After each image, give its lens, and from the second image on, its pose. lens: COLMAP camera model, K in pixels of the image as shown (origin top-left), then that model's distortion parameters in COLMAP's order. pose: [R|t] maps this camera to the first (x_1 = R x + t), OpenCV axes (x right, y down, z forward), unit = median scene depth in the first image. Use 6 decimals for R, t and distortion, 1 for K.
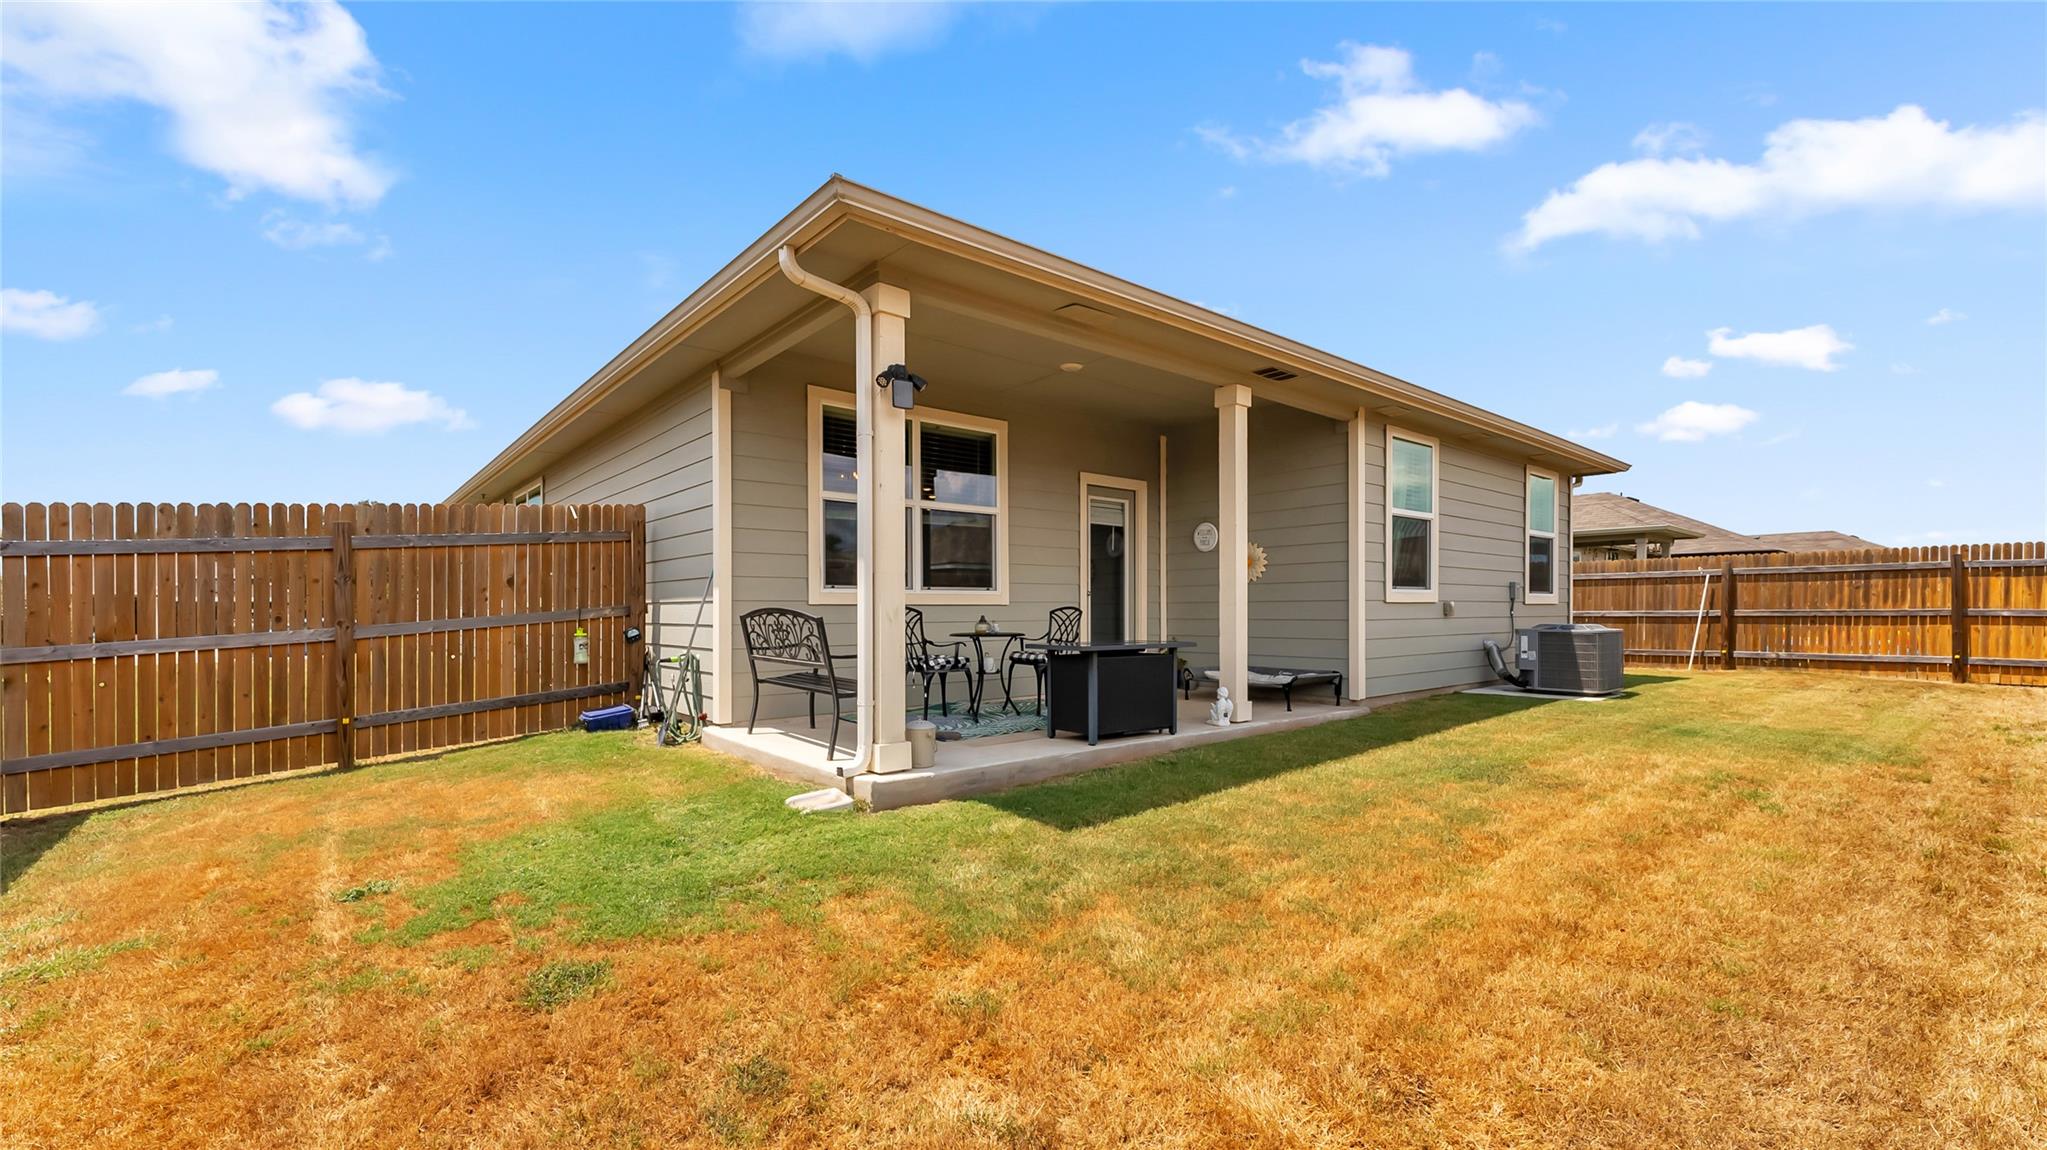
lens RADIAL K [[838.7, 0, 1019.3], [0, 838.7, 592.3], [0, 0, 1]] dist [0.003526, -0.000211]
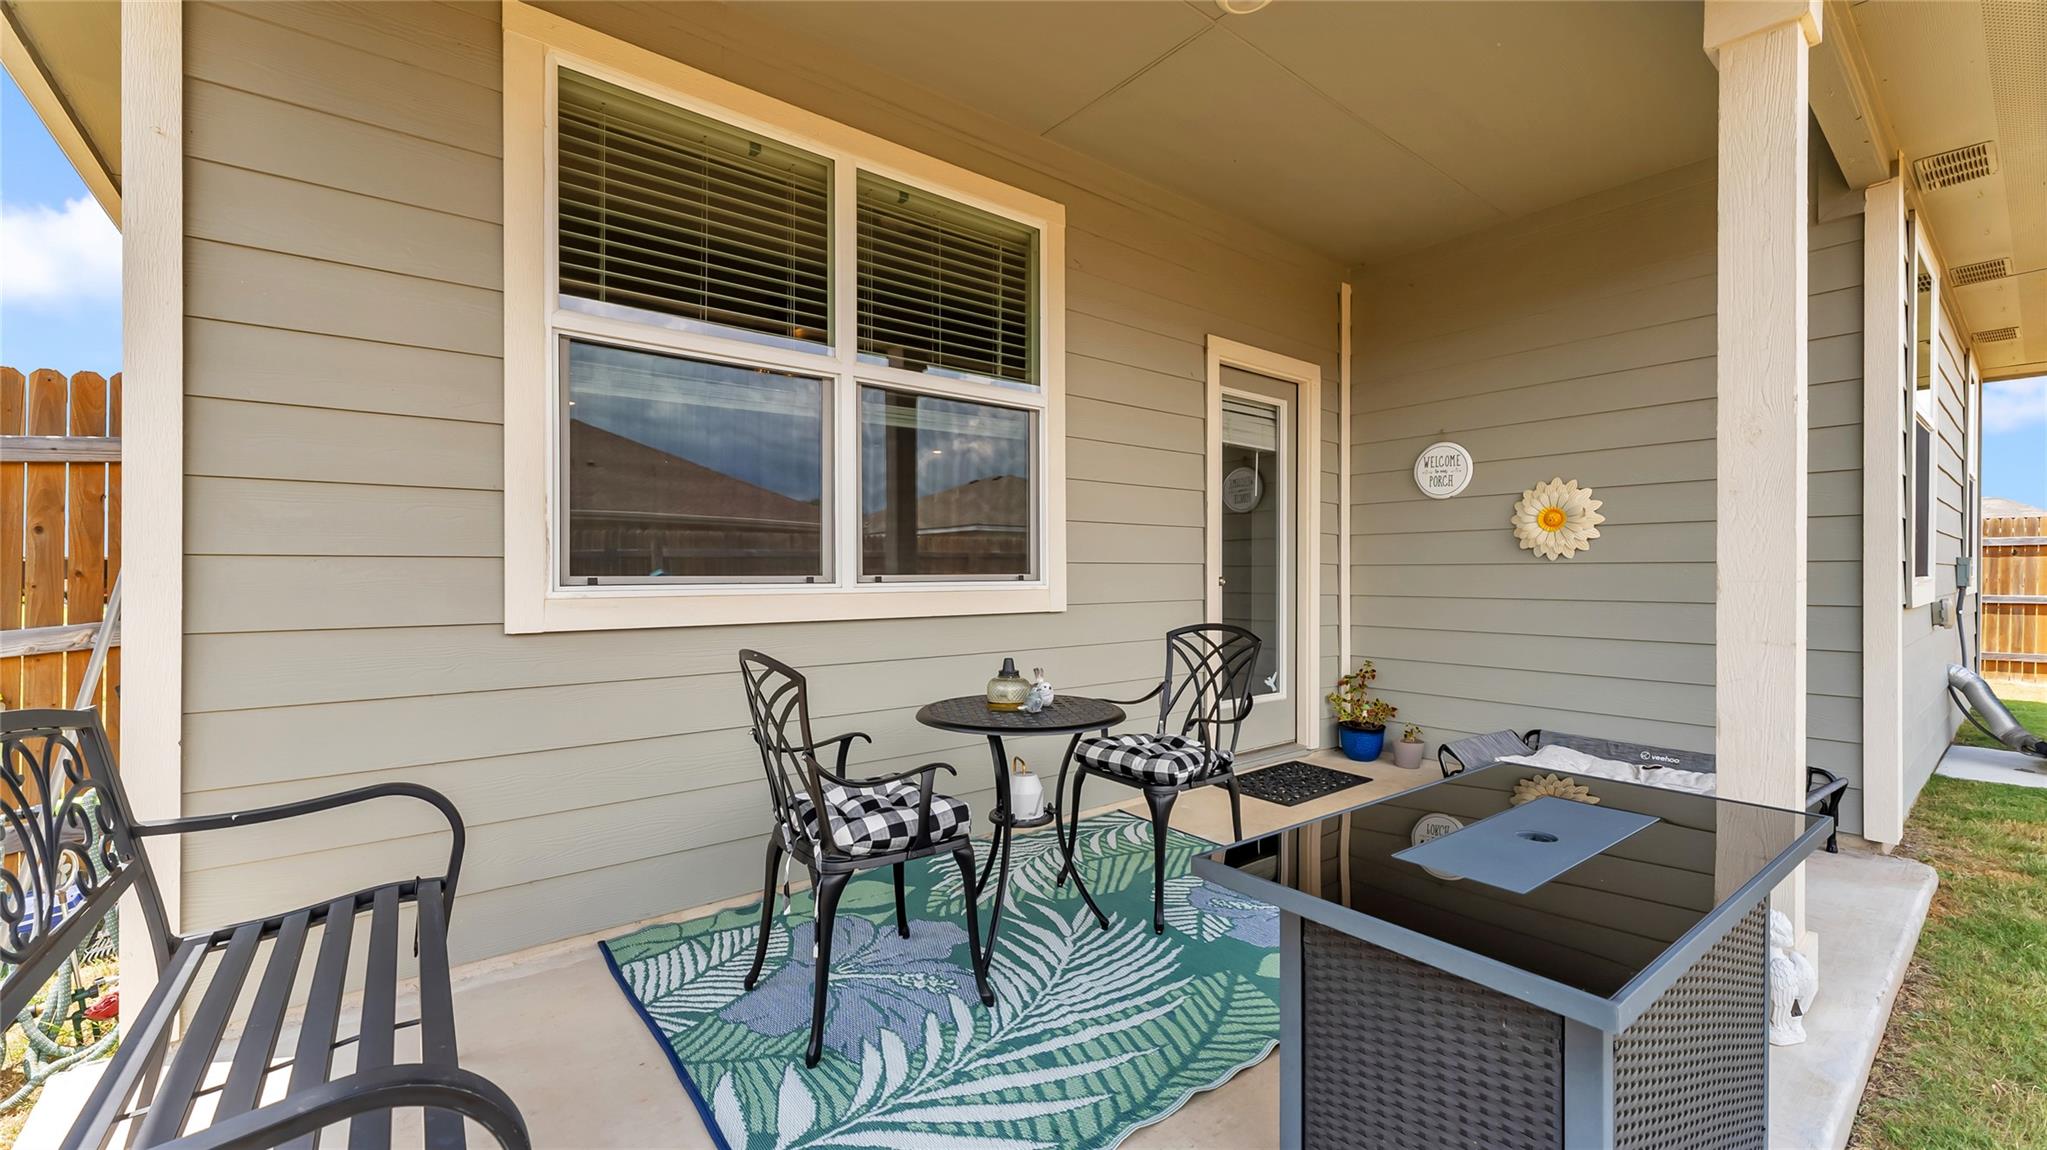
lens RADIAL K [[838.7, 0, 1022.8], [0, 838.7, 569.9], [0, 0, 1]] dist [0.003526, -0.000211]
pose [[0.999679, 0.005283, -0.024793, -0.026619], [-0.004796, 0.999795, 0.019671, -0.017266], [0.024891, -0.019546, 0.999499, 0.592890]]
